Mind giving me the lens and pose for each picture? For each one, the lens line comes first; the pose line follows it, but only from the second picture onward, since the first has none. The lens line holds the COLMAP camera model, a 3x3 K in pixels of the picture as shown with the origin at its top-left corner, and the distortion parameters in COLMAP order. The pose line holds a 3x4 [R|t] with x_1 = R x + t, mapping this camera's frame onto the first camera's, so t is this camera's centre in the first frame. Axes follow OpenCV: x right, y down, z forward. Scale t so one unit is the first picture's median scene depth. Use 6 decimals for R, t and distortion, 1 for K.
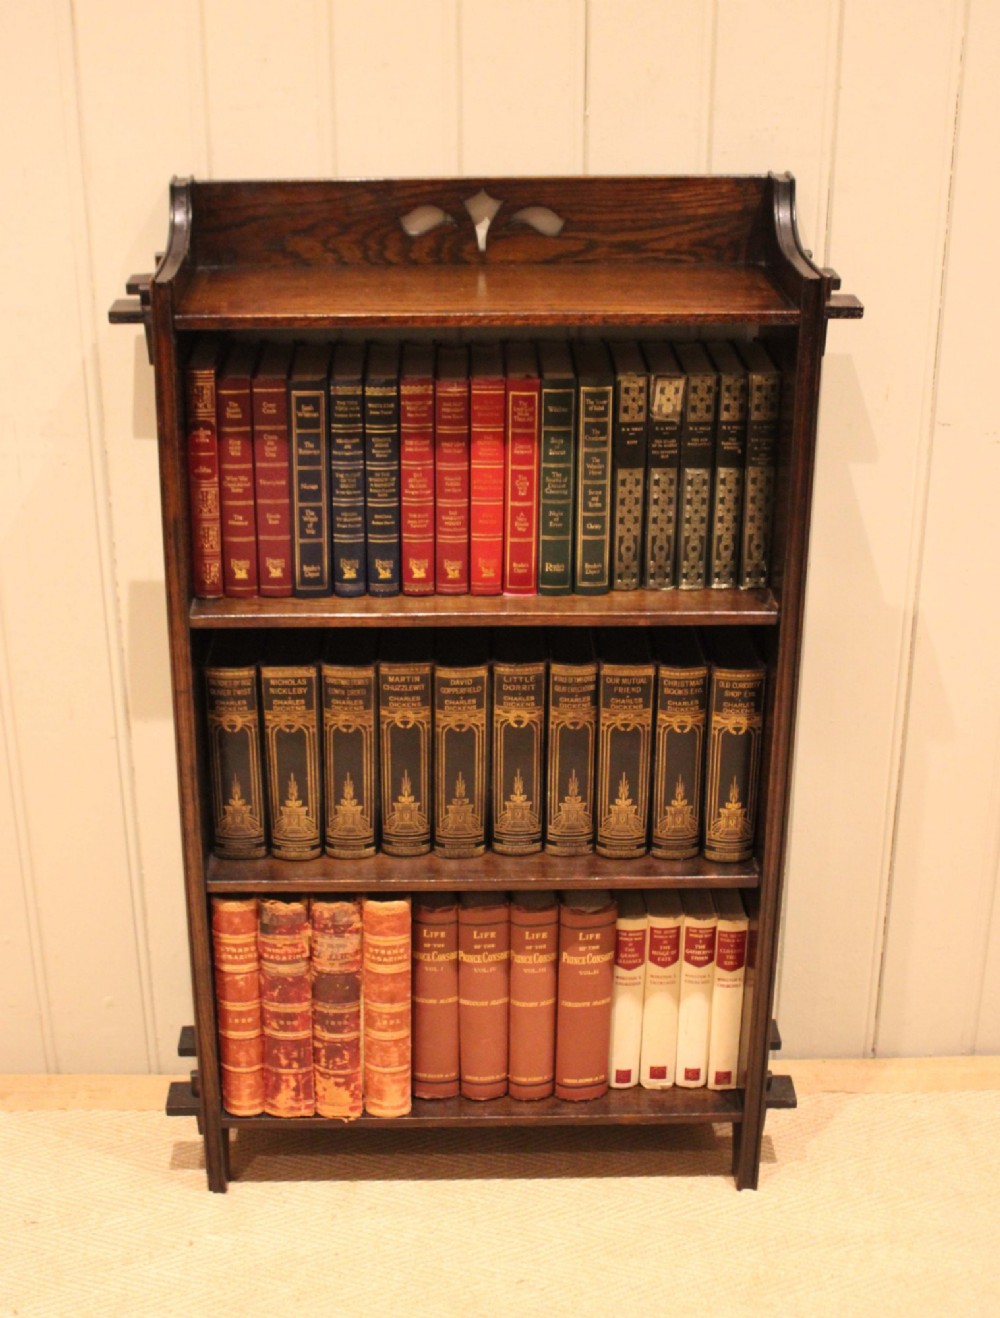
lens RADIAL K [[1914.9, 0, 496.2], [0, 1914.9, 560.8], [0, 0, 1]] dist [-0.049776, 0.018212]
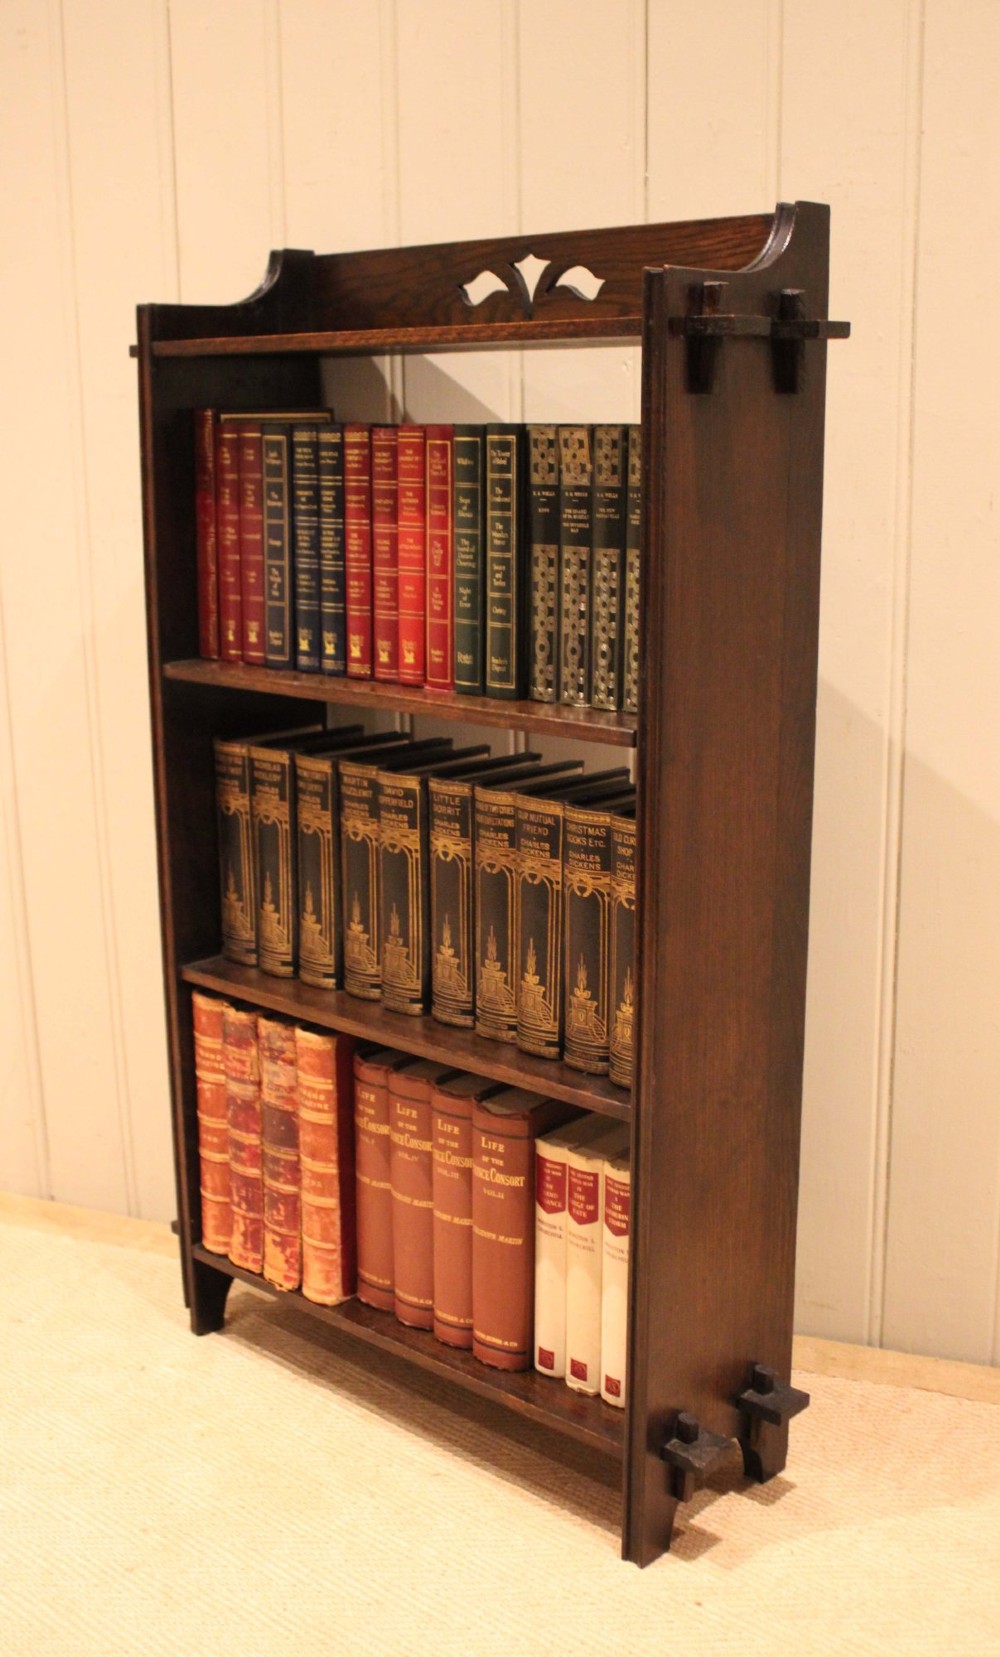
lens RADIAL K [[1880.9, 0, 531.6], [0, 1880.9, 831.3], [0, 0, 1]] dist [-0.139567, 0.438422]
pose [[0.724012, 0.146014, -0.674156, 0.606802], [-0.250093, 0.966406, -0.059276, 0.116080], [0.642854, 0.211518, 0.736206, 0.415121]]
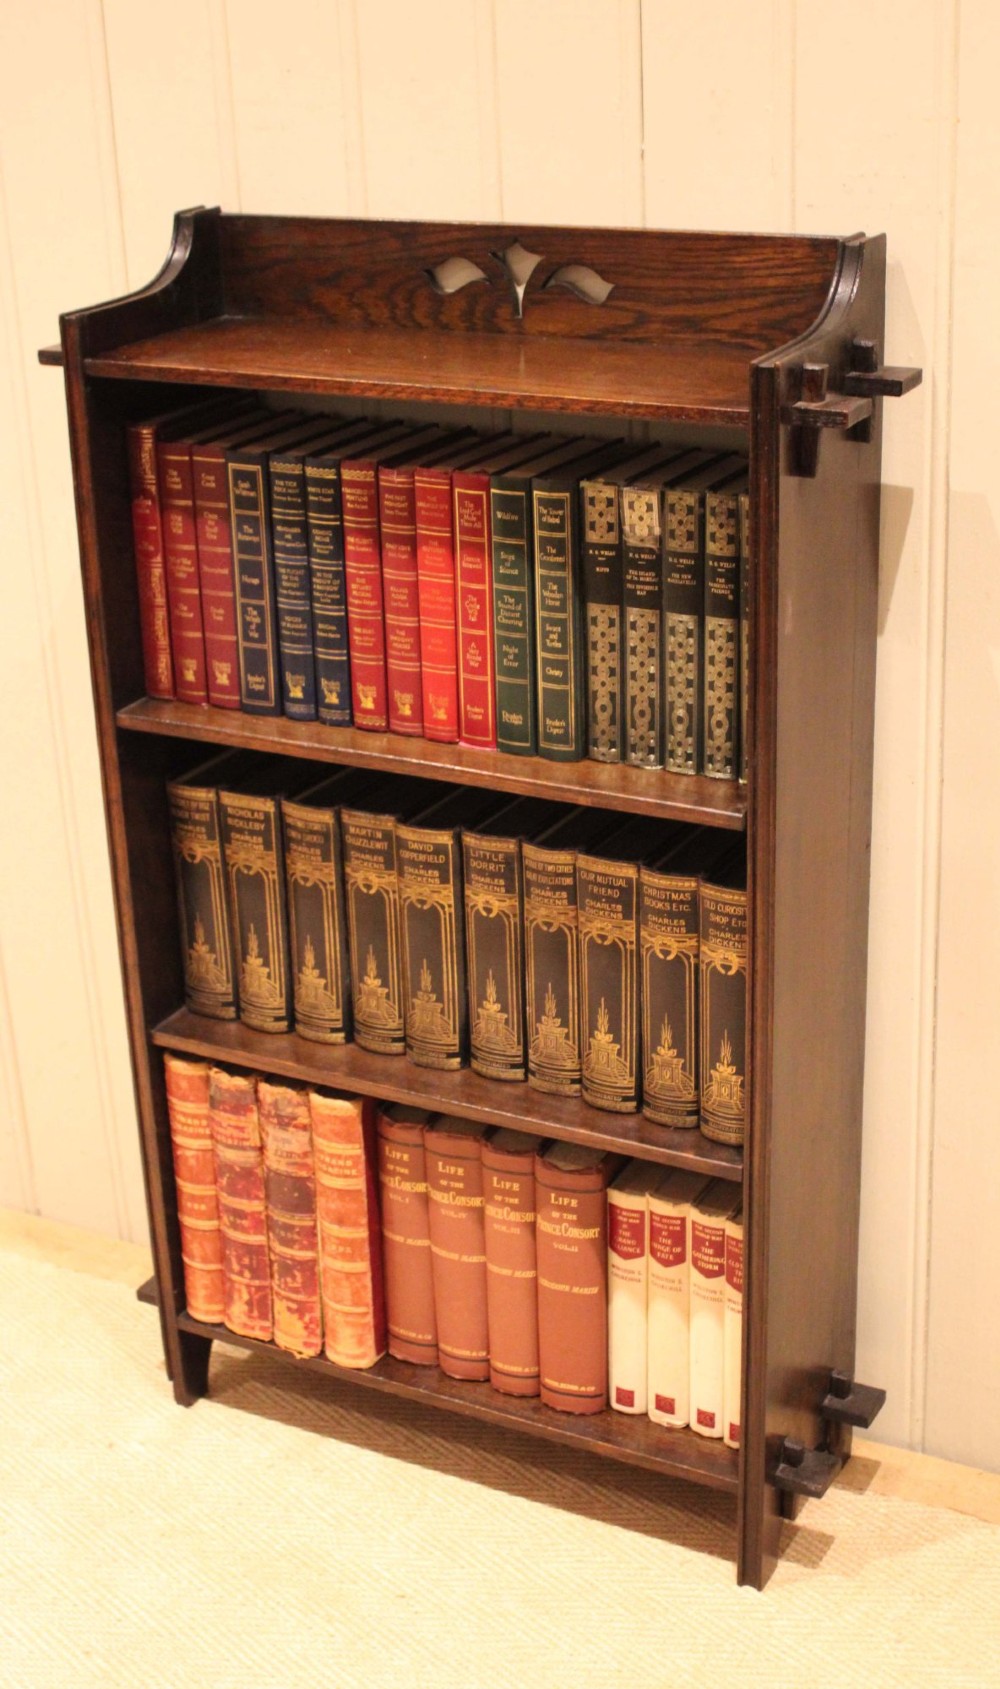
lens RADIAL K [[2438.4, 0, 557.6], [0, 2438.4, 843.8], [0, 0, 1]] dist [-0.015543, -0.048767]
pose [[0.873935, 0.159458, -0.459141, 0.508120], [-0.152486, 0.986910, 0.052507, -0.001014], [0.461503, 0.024125, 0.886810, 0.109184]]
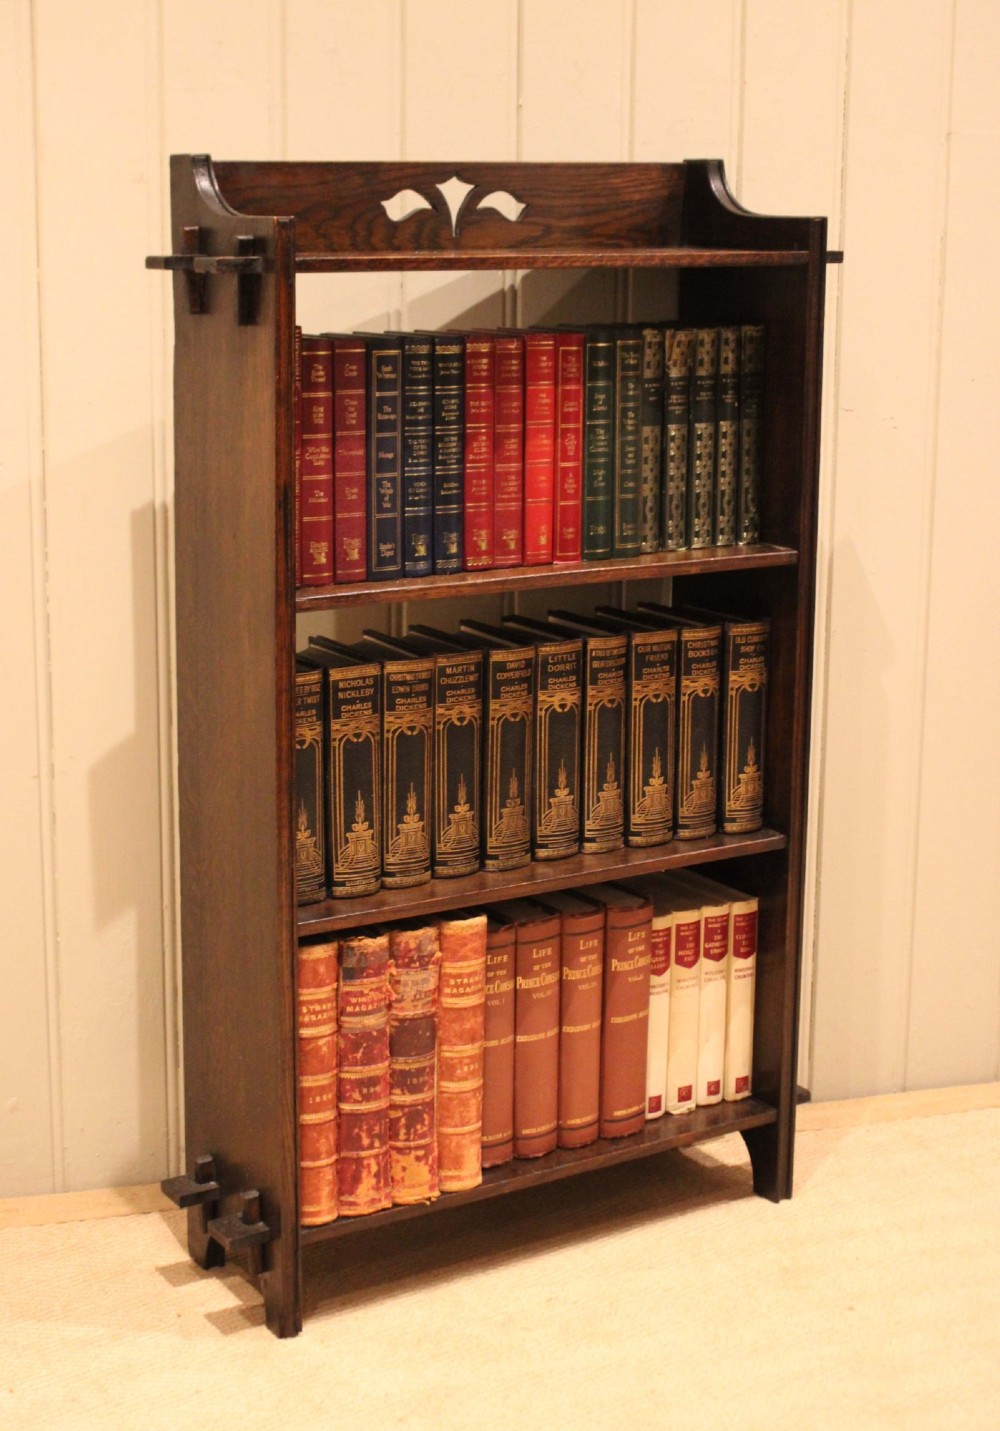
lens RADIAL K [[2247.1, 0, 450.6], [0, 2247.1, 591.1], [0, 0, 1]] dist [0.004438, 0.138497]
pose [[0.867740, -0.084512, 0.489780, -0.593891], [0.183858, 0.970115, -0.158346, 0.199562], [-0.461760, 0.227454, 0.857346, 0.044145]]
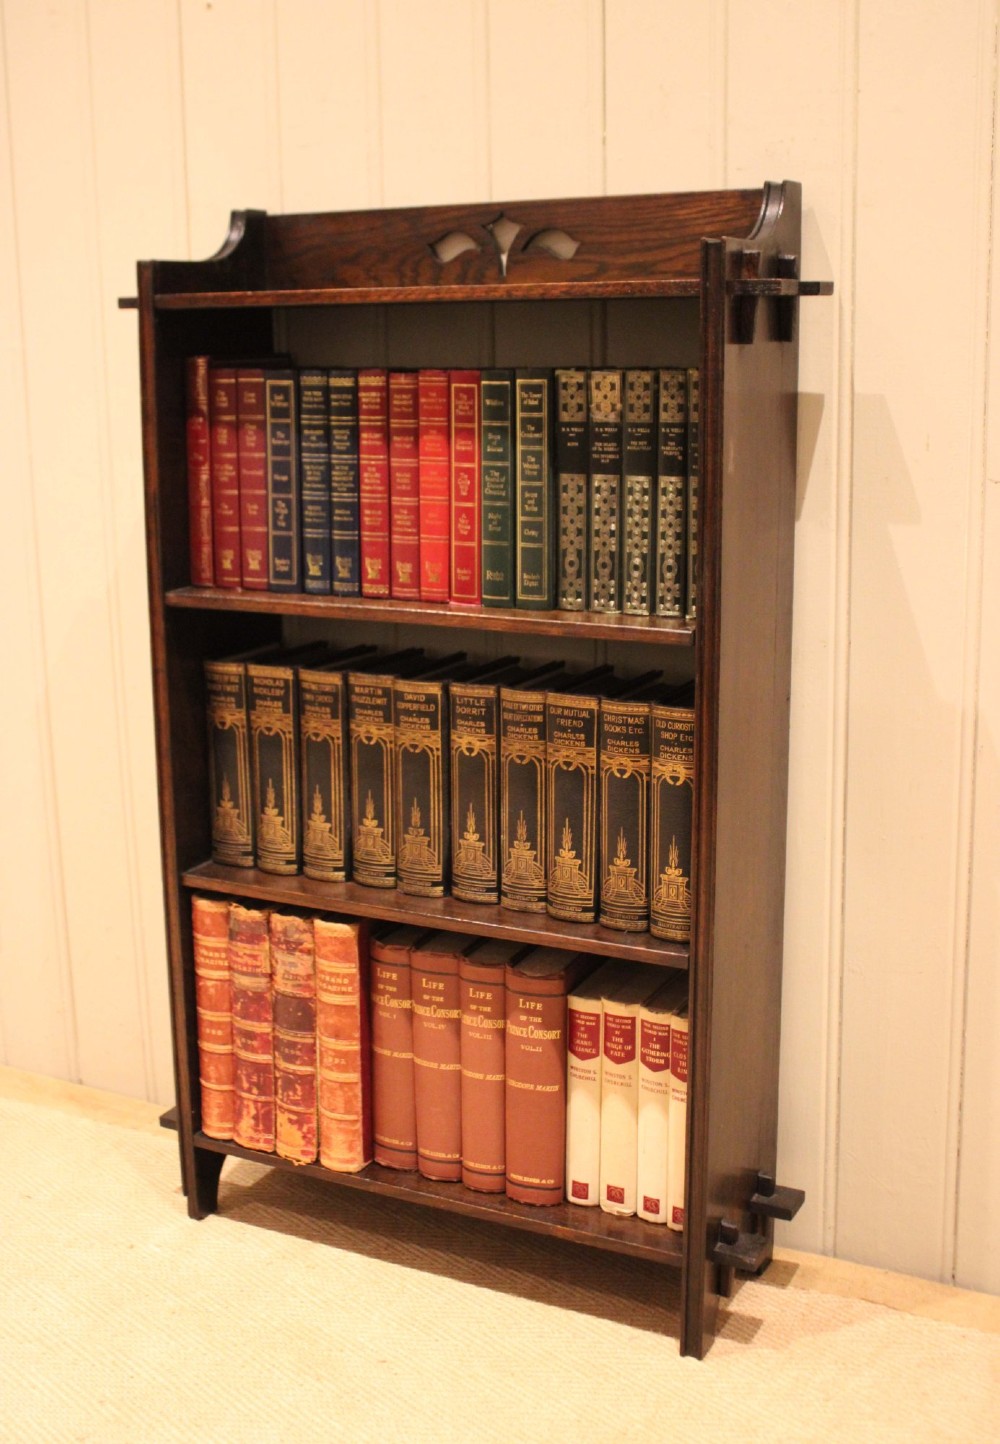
lens RADIAL K [[1766.1, 0, 502.7], [0, 1766.1, 681.2], [0, 0, 1]] dist [-0.050960, -0.034392]
pose [[0.876557, 0.081502, -0.474347, 0.446143], [-0.165401, 0.976544, -0.137859, 0.171713], [0.451984, 0.199298, 0.869477, 0.239139]]
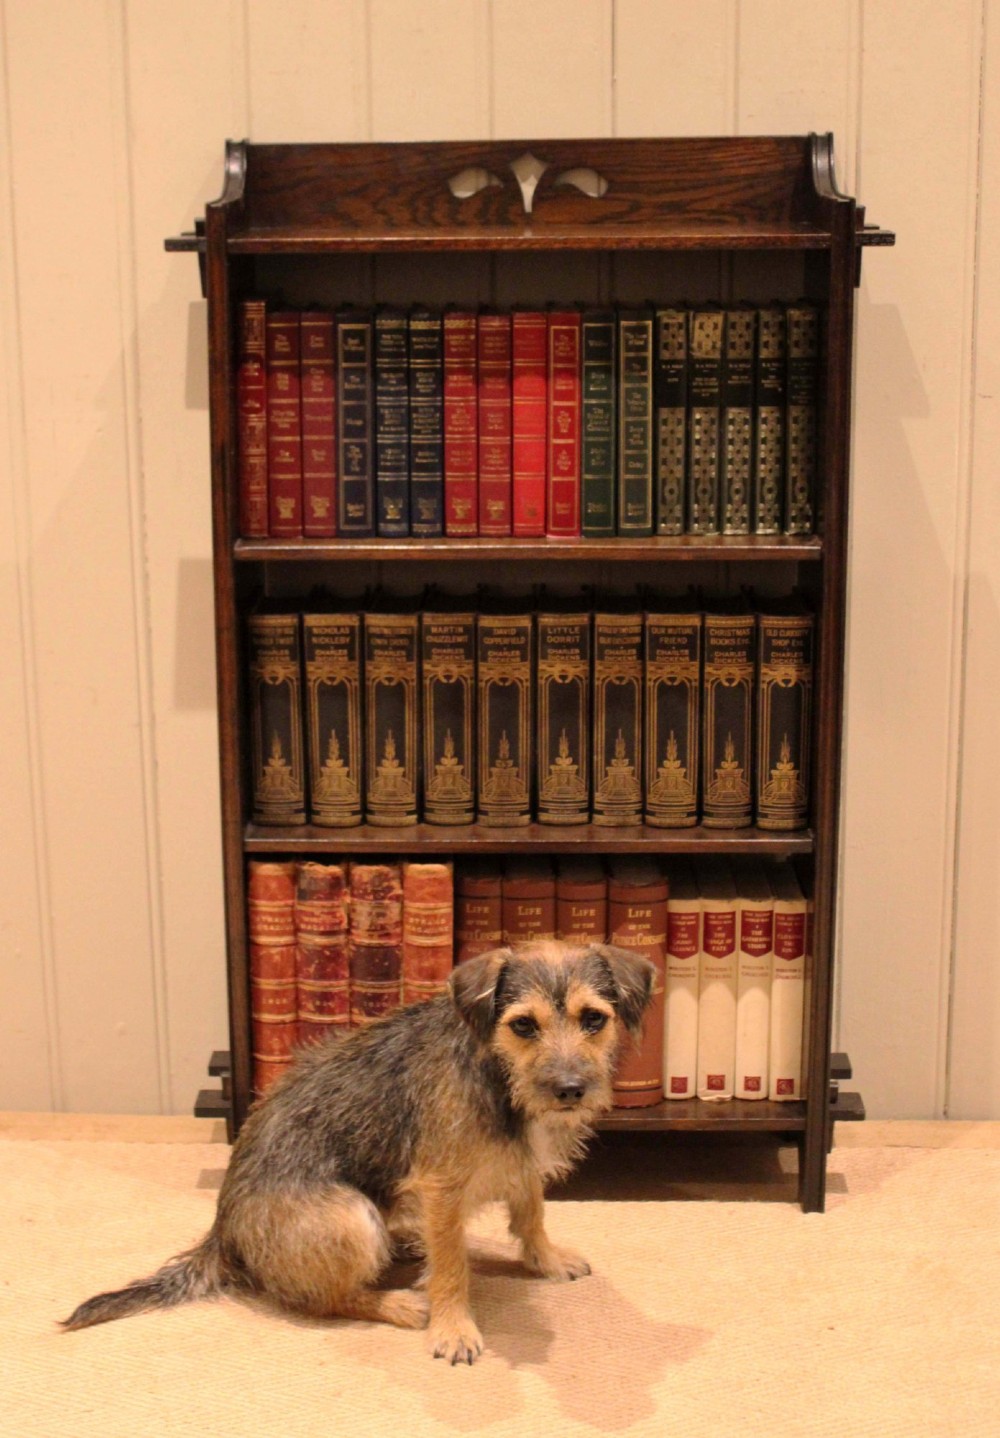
lens RADIAL K [[2399.3, 0, 504.0], [0, 2399.3, 629.6], [0, 0, 1]] dist [-0.009837, -0.069427]
pose [[0.998823, -0.000278, -0.048510, 0.041603], [-0.007511, 0.987039, -0.160305, 0.261762], [0.047926, 0.160481, 0.985875, -0.224640]]
